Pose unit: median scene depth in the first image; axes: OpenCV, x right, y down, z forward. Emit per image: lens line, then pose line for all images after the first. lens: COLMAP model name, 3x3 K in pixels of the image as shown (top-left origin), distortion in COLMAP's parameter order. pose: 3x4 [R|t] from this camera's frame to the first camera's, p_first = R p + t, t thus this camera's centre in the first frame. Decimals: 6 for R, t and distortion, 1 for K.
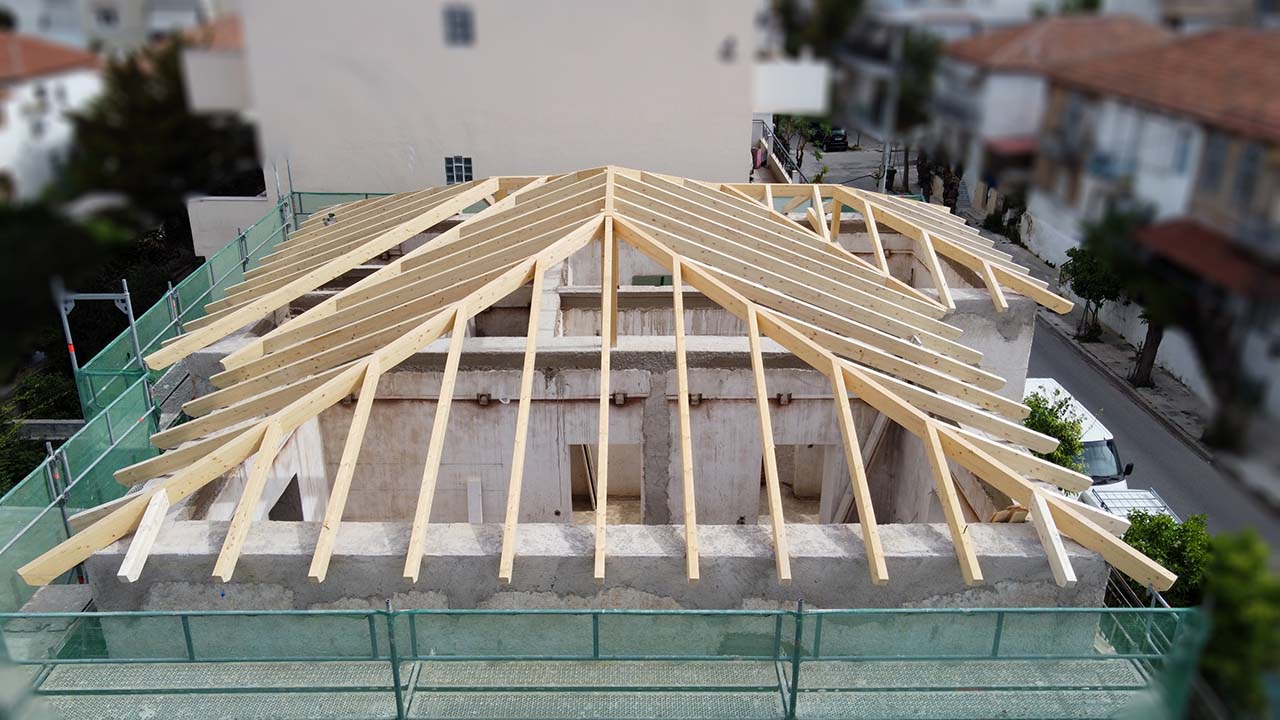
lens RADIAL K [[982.5, 0, 632.6], [0, 982.5, 355.9], [0, 0, 1]] dist [0.004725, 0.014542]
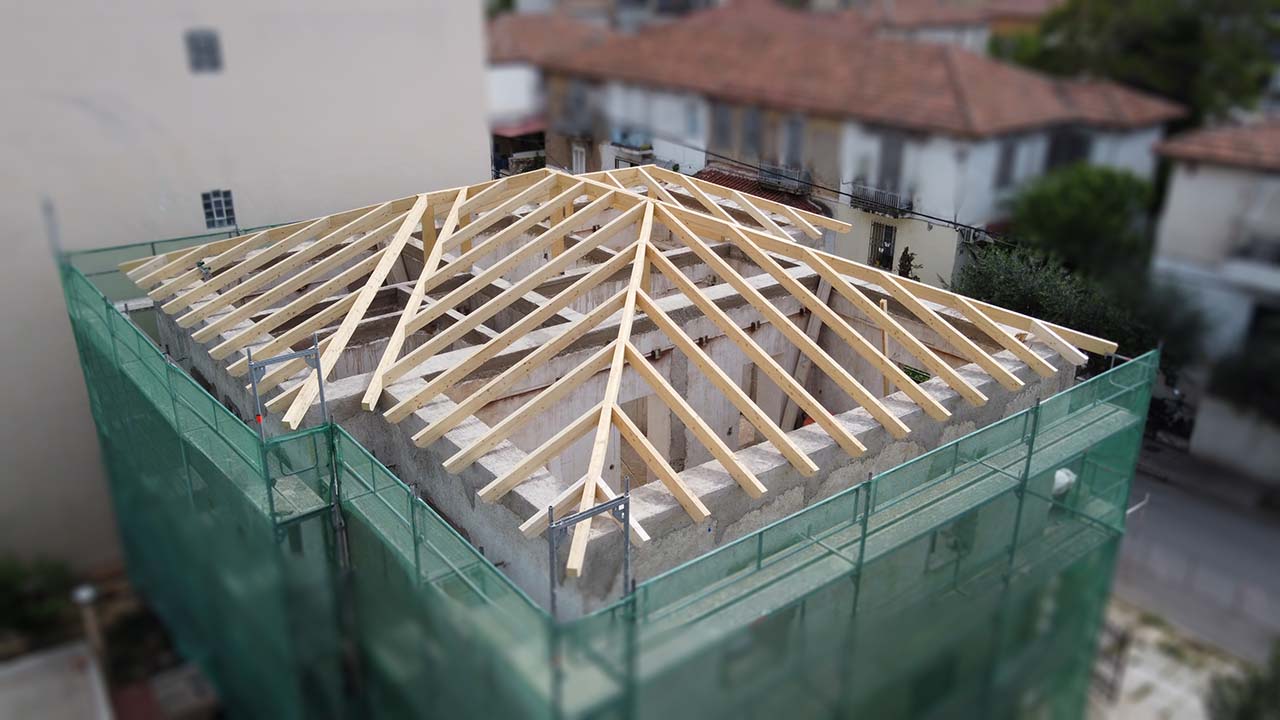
lens RADIAL K [[982.5, 0, 639.5], [0, 982.5, 357.7], [0, 0, 1]] dist [0.004725, 0.014542]
pose [[0.798136, -0.229085, 0.557225, -0.413059], [0.226193, 0.971169, 0.075280, -0.027773], [-0.558405, 0.065957, 0.826942, 0.011659]]
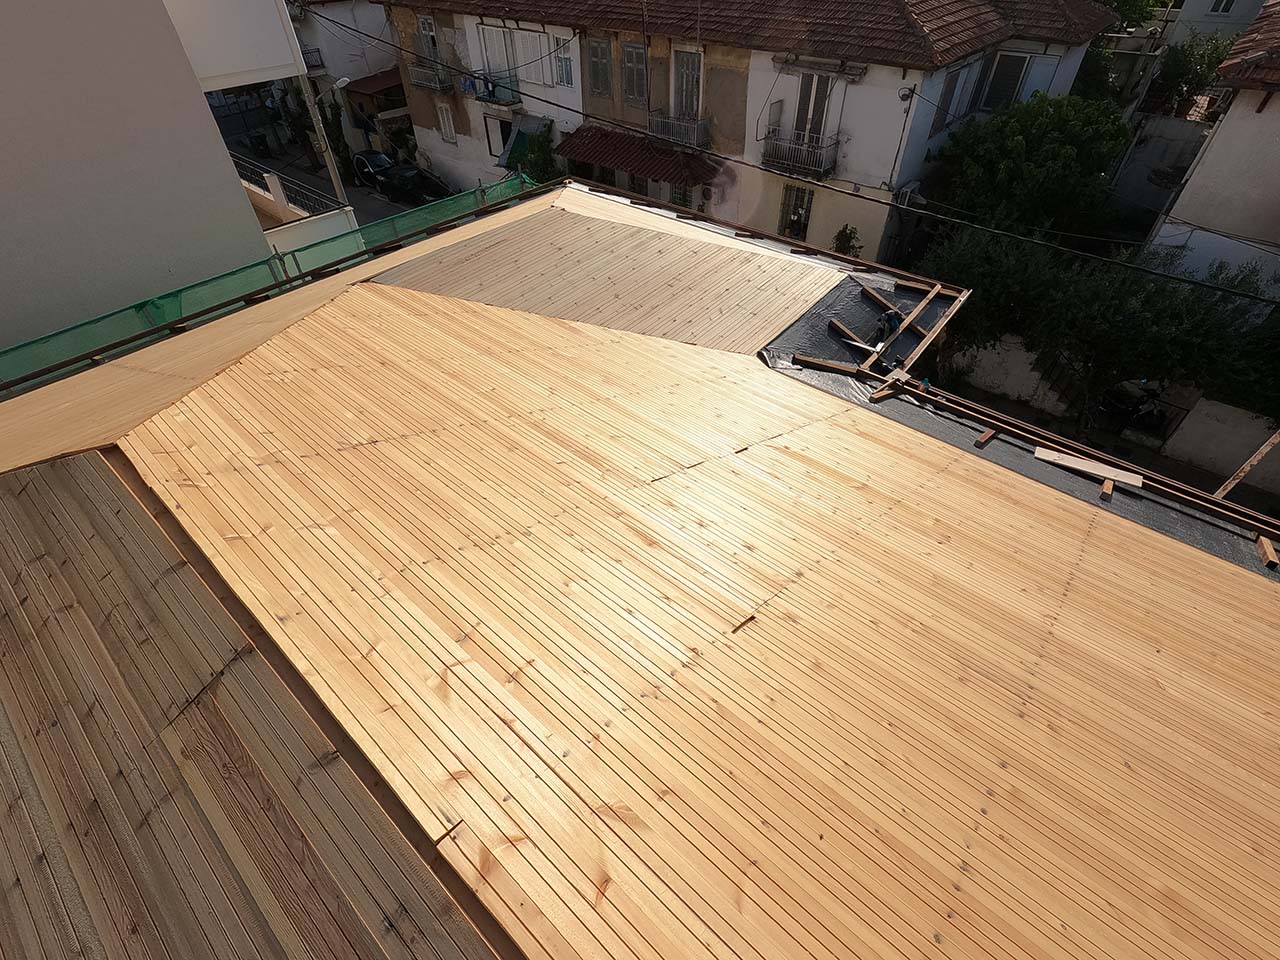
lens RADIAL K [[584.9, 0, 643.7], [0, 584.9, 487.8], [0, 0, 1]] dist [0.004521, 0.000217]
pose [[0.660409, -0.547082, 0.514356, 0.012773], [0.305118, 0.821390, 0.481893, -0.150132], [-0.686122, -0.161307, 0.709378, 0.575529]]
